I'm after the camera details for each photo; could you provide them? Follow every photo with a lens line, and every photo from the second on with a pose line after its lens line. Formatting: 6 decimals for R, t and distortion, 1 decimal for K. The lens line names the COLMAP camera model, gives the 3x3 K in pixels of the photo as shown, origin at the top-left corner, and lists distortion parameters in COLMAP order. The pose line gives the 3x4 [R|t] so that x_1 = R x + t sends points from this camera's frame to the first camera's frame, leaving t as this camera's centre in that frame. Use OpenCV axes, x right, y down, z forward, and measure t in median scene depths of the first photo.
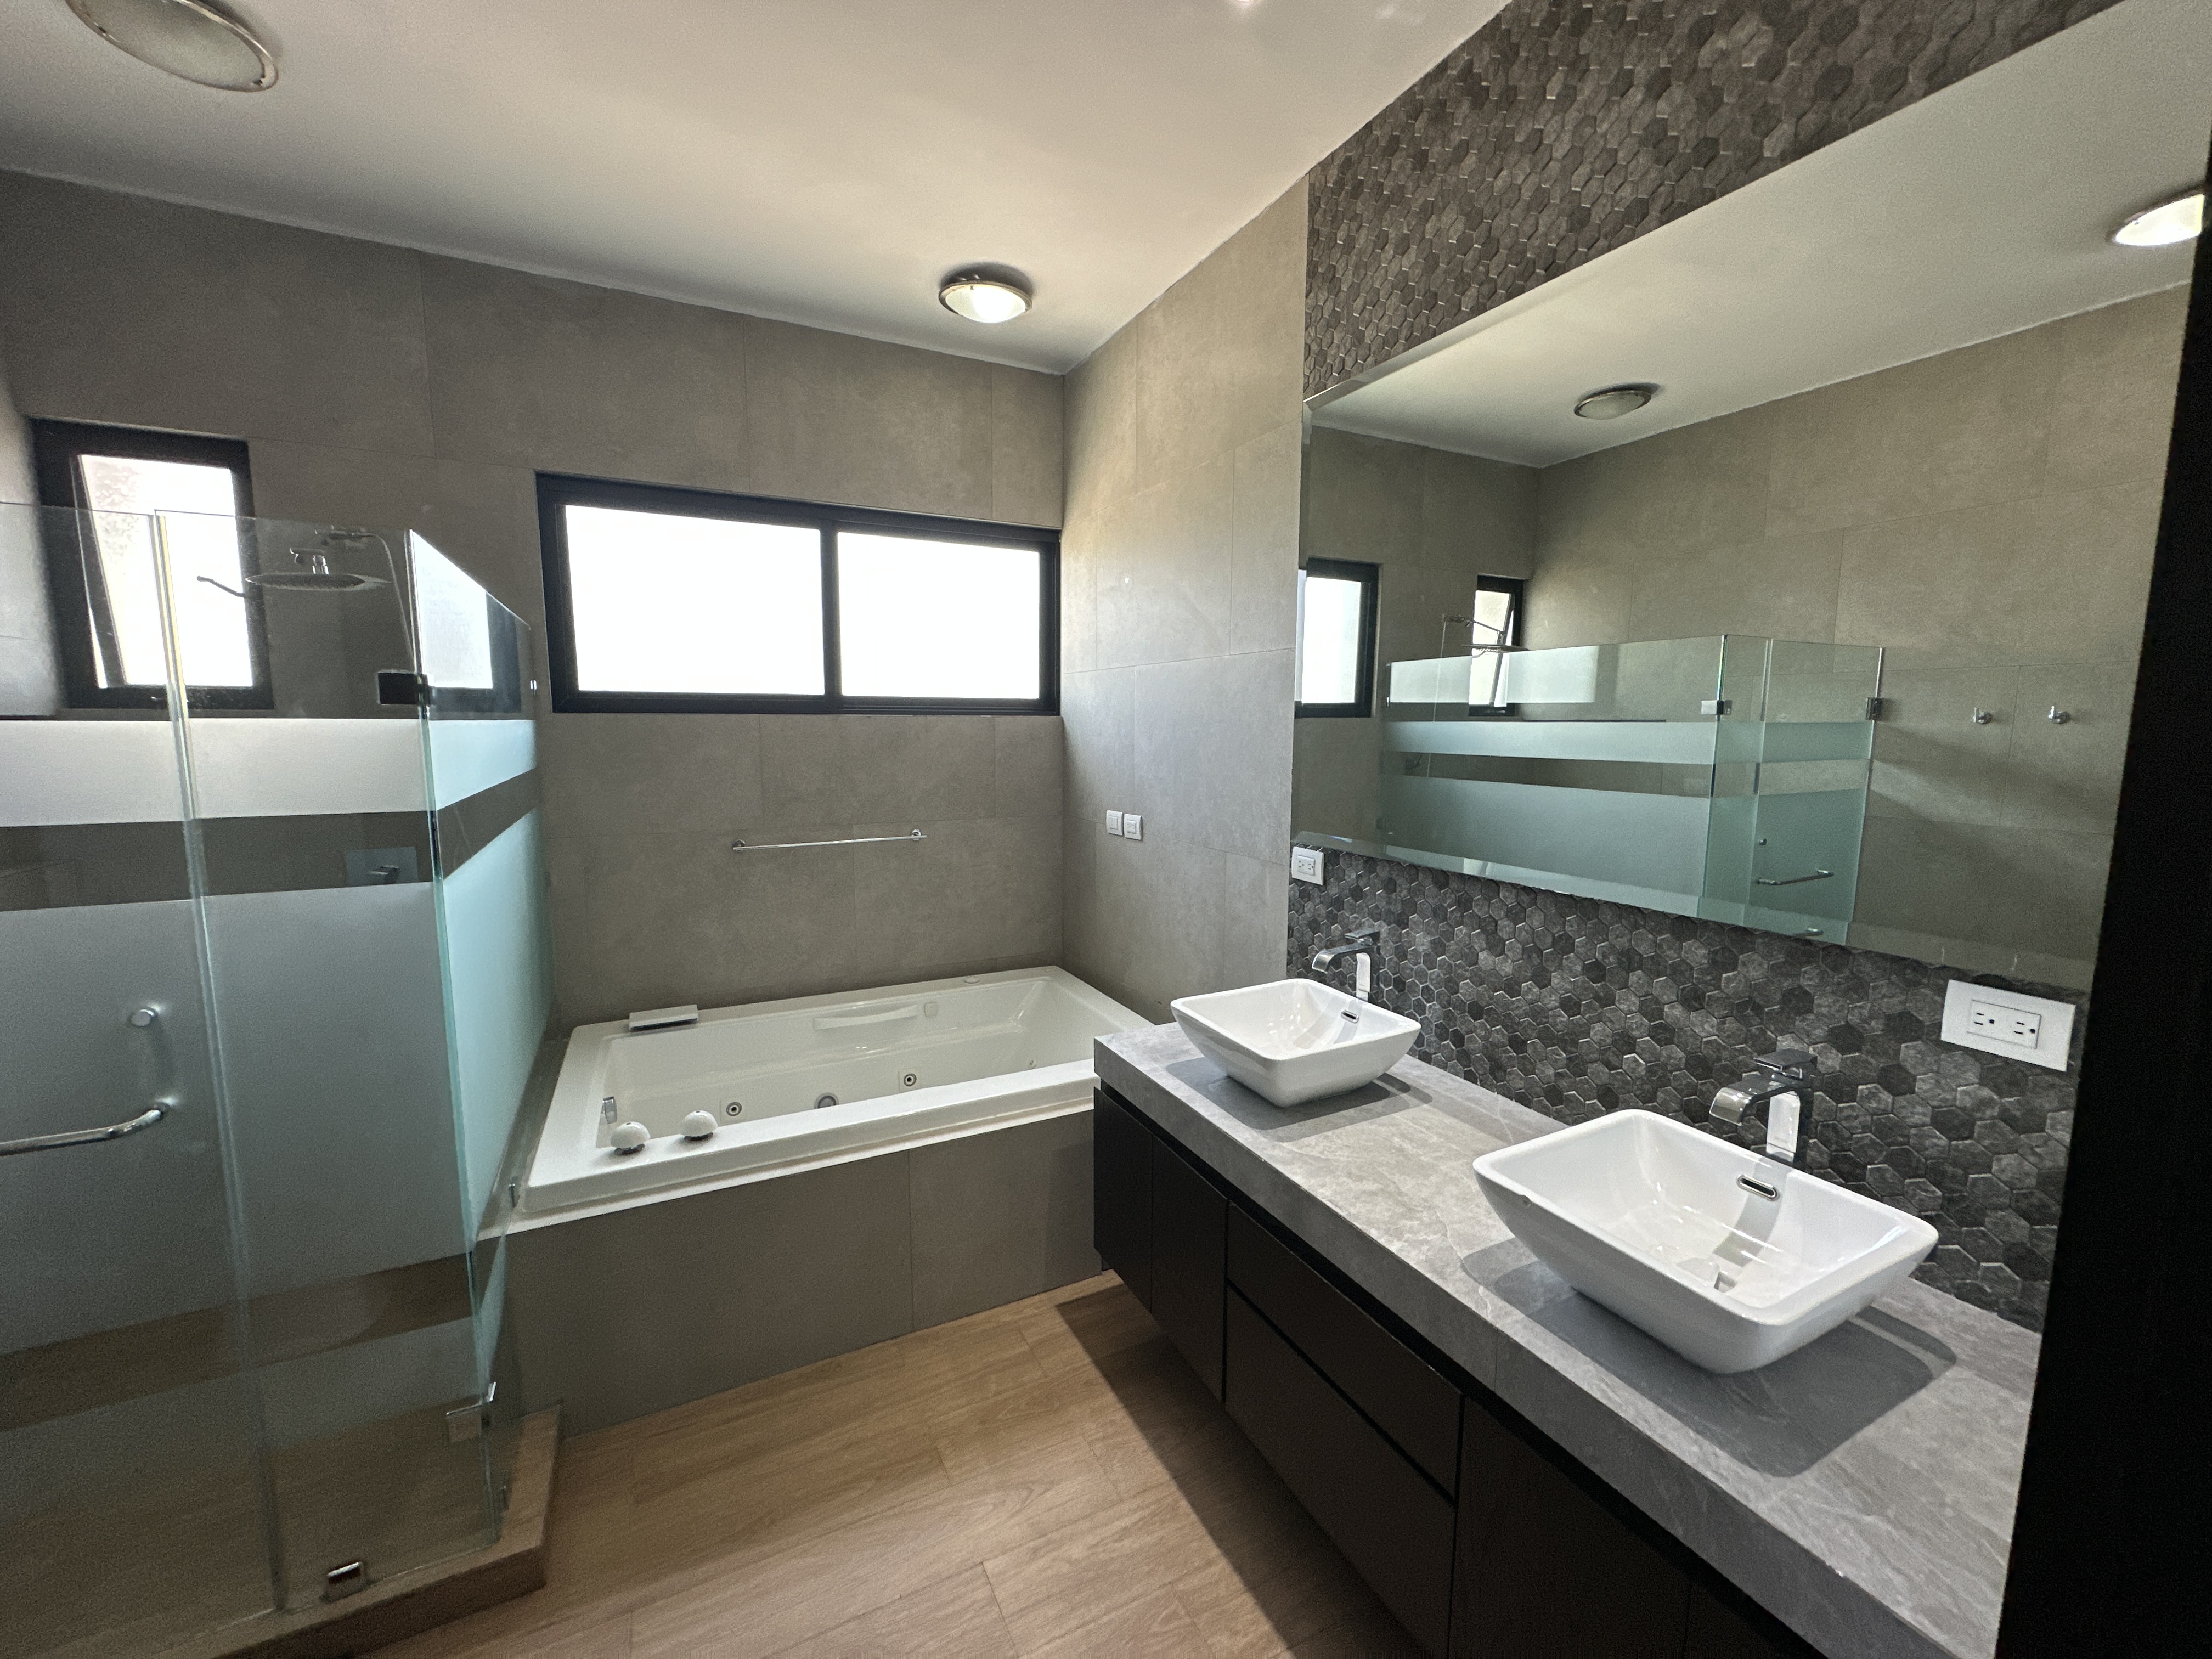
lens RADIAL K [[890.5, 0, 1102.5], [0, 890.5, 827.6], [0, 0, 1]] dist [0.002948, -0.000011]
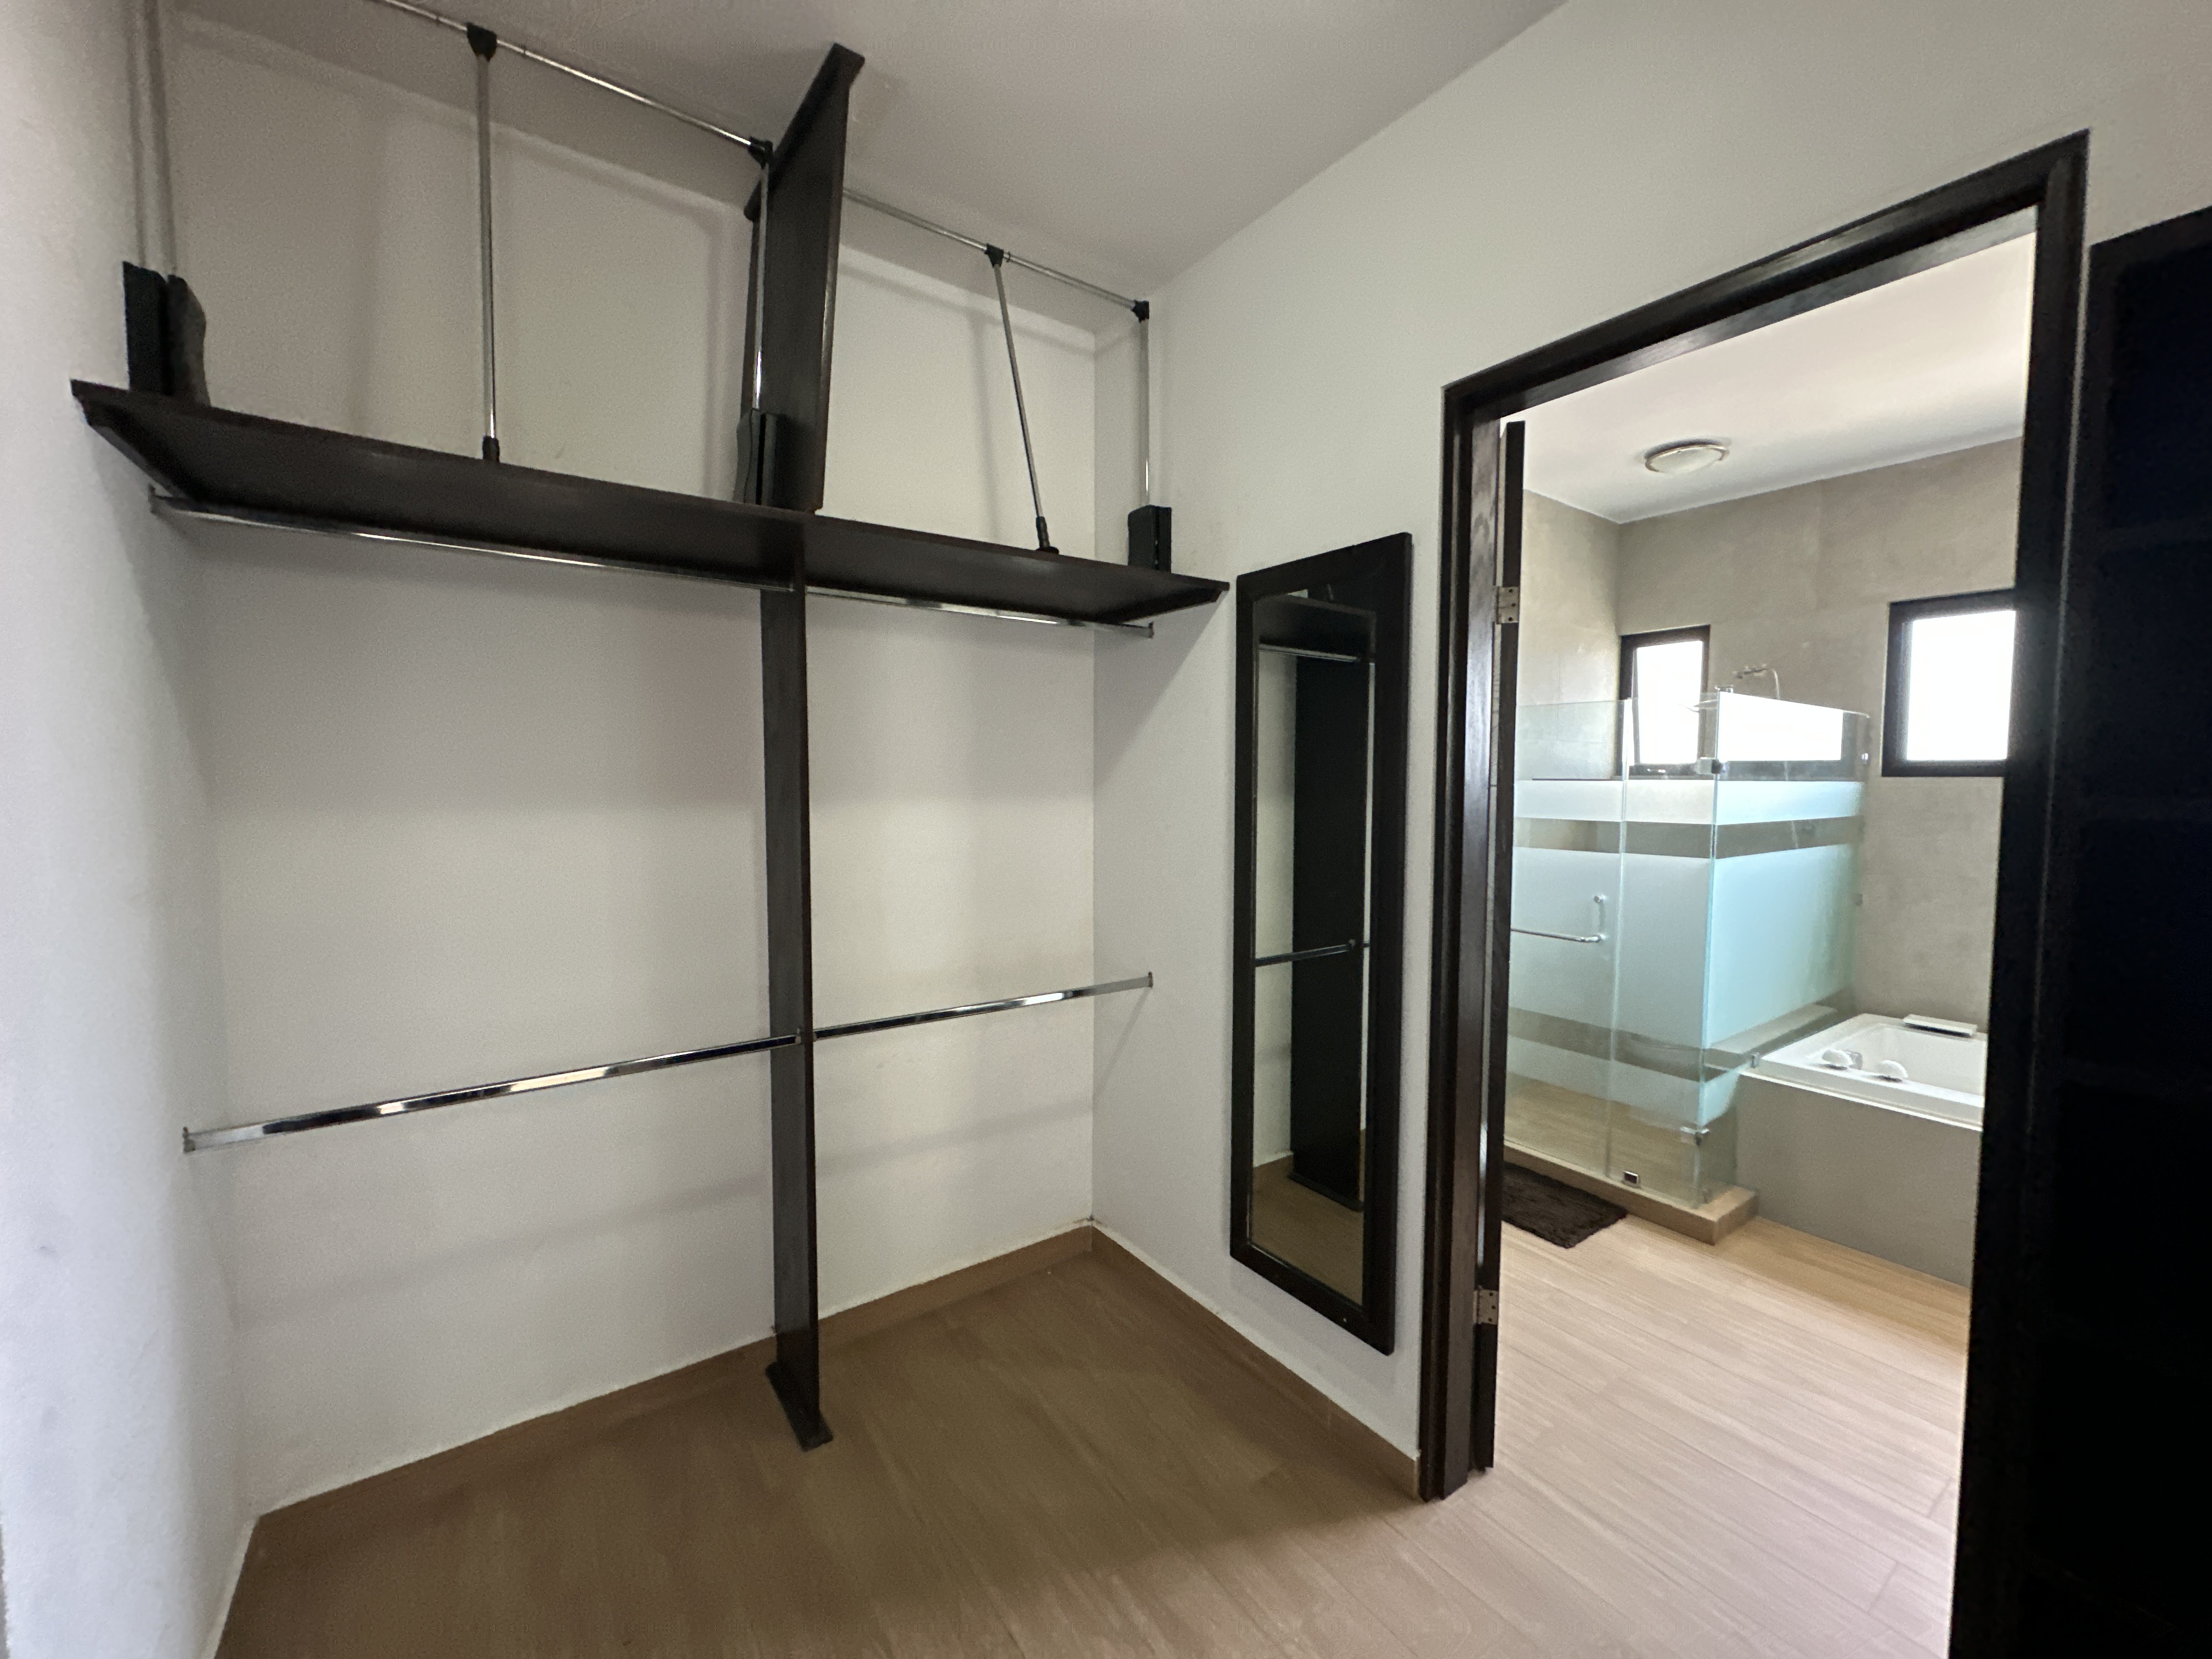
lens RADIAL K [[890.5, 0, 1104.2], [0, 890.5, 827.8], [0, 0, 1]] dist [0.002948, -0.000011]
pose [[0.159705, 0.054043, -0.985684, 0.608088], [-0.122479, 0.991870, 0.034537, 0.051392], [0.979537, 0.115210, 0.165025, -0.415511]]
